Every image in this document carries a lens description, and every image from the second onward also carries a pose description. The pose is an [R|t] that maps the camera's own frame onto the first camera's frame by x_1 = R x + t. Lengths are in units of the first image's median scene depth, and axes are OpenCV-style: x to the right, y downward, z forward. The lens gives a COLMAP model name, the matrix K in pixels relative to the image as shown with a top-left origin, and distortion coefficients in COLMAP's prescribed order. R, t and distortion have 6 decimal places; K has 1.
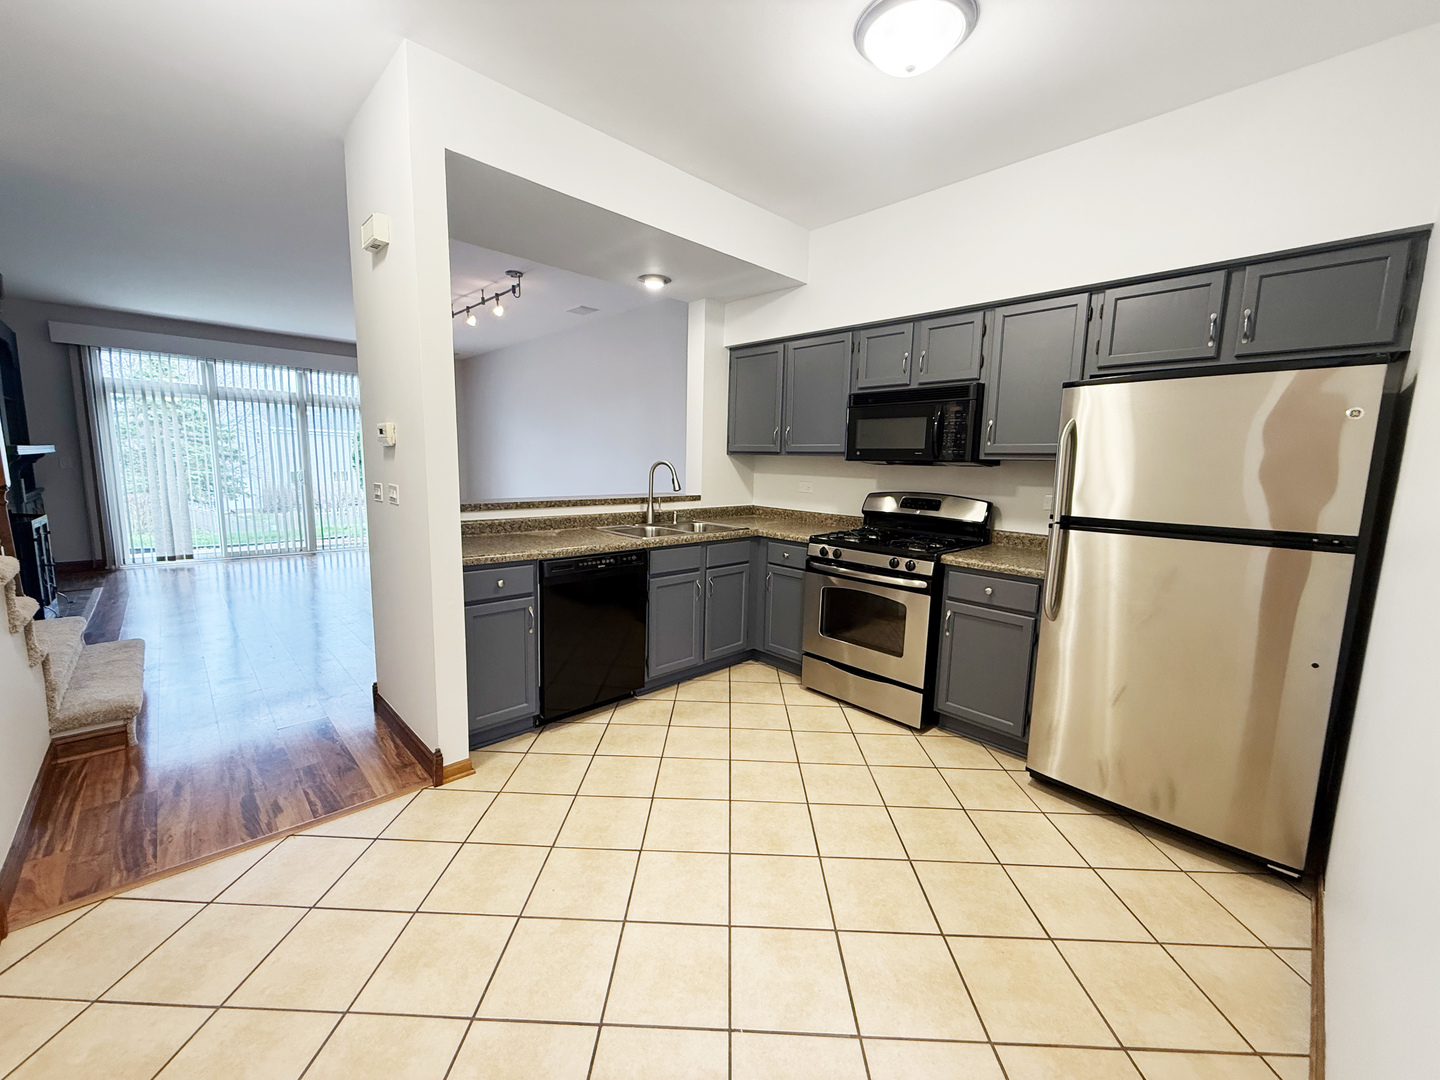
lens RADIAL K [[573.1, 0, 721.6], [0, 573.1, 536.1], [0, 0, 1]] dist [0.001678, -0.000013]
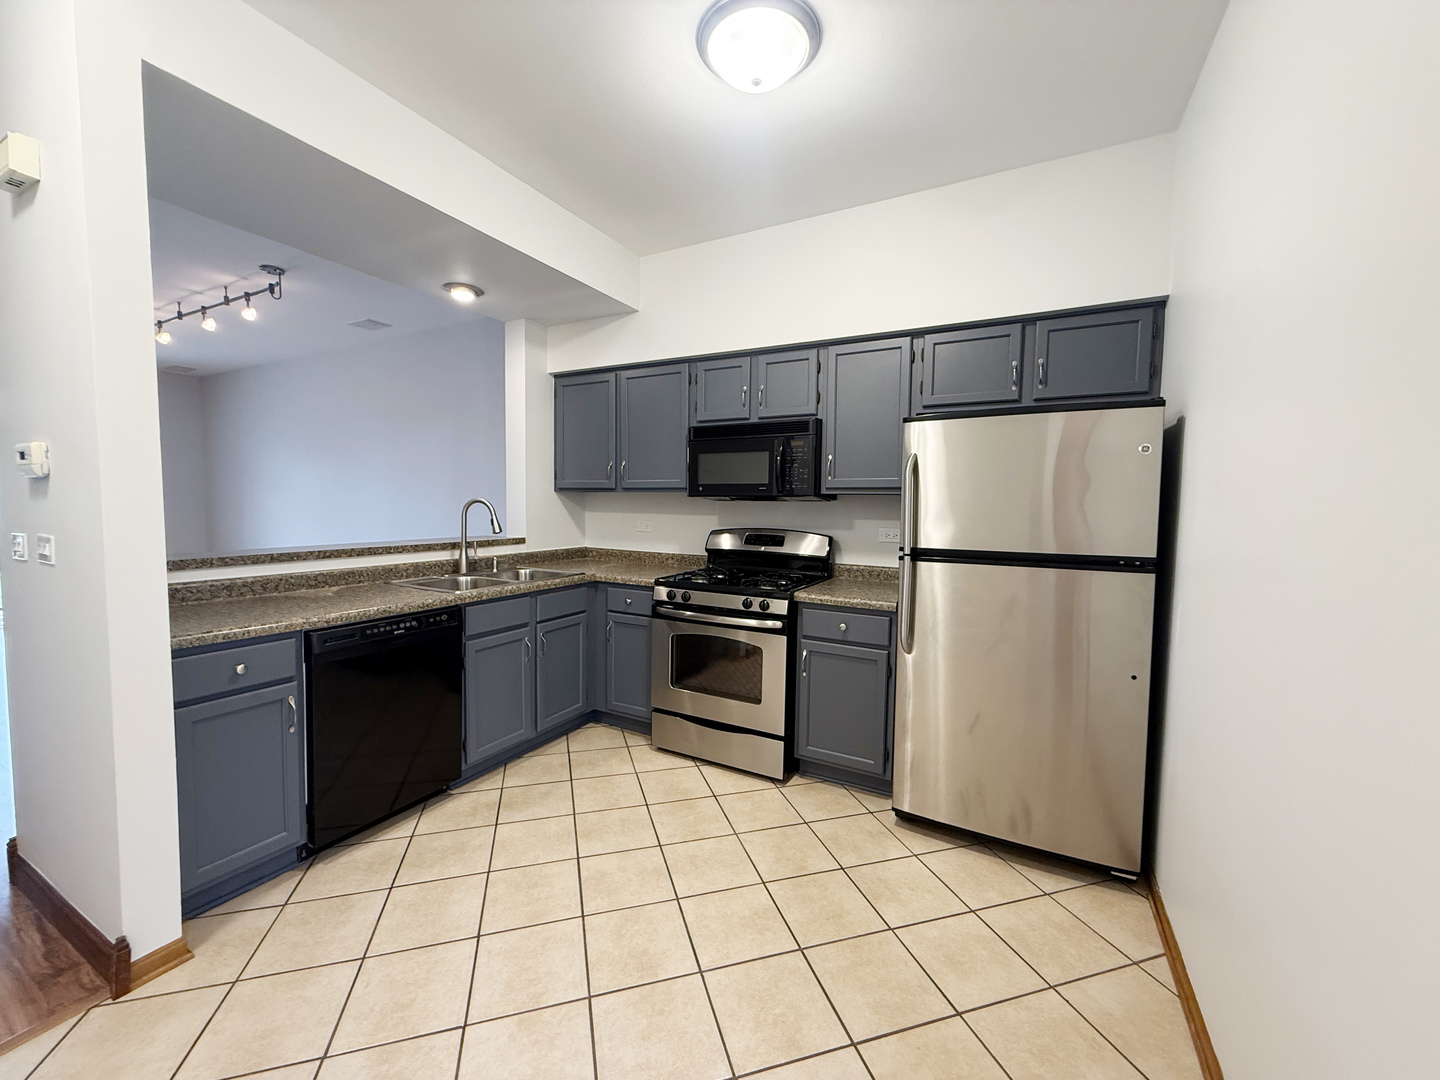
lens RADIAL K [[573.1, 0, 719.2], [0, 573.1, 536.8], [0, 0, 1]] dist [0.001678, -0.000013]
pose [[0.953825, -0.028250, 0.299031, -0.024193], [0.048201, 0.997061, -0.059554, -0.009512], [-0.296470, 0.071218, 0.952383, 0.121568]]
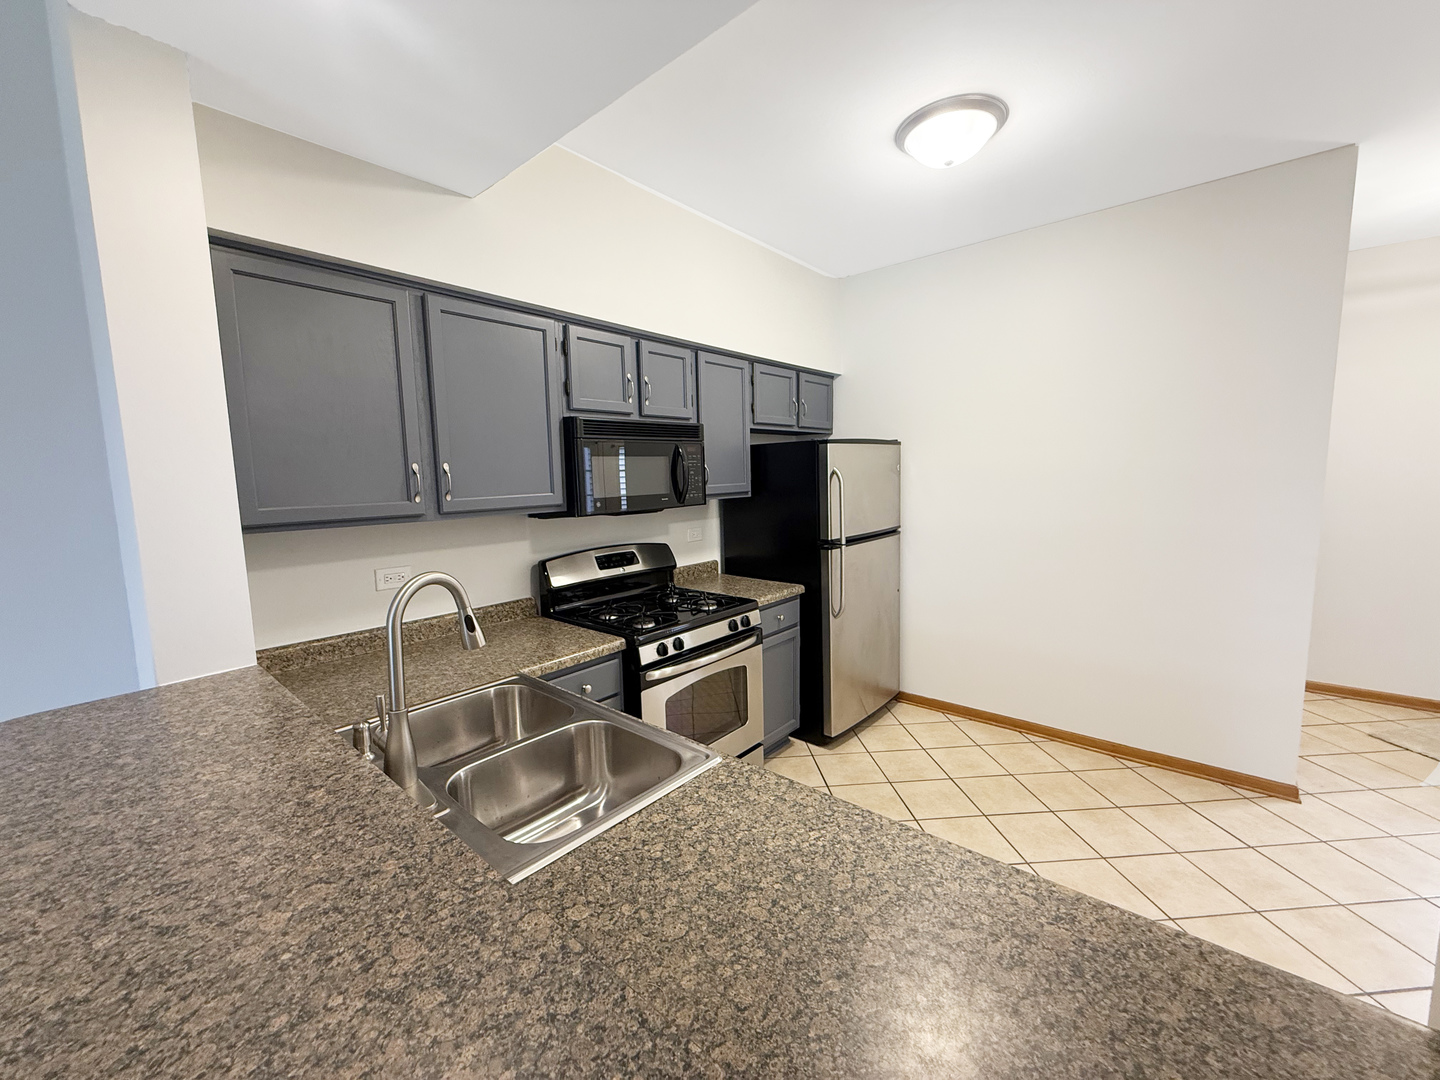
lens RADIAL K [[573.1, 0, 722.6], [0, 573.1, 535.5], [0, 0, 1]] dist [0.001678, -0.000013]
pose [[-0.081341, -0.137839, 0.987109, -0.605446], [0.149527, 0.977494, 0.148818, -0.245490], [-0.985406, 0.159705, -0.058899, 1.166066]]
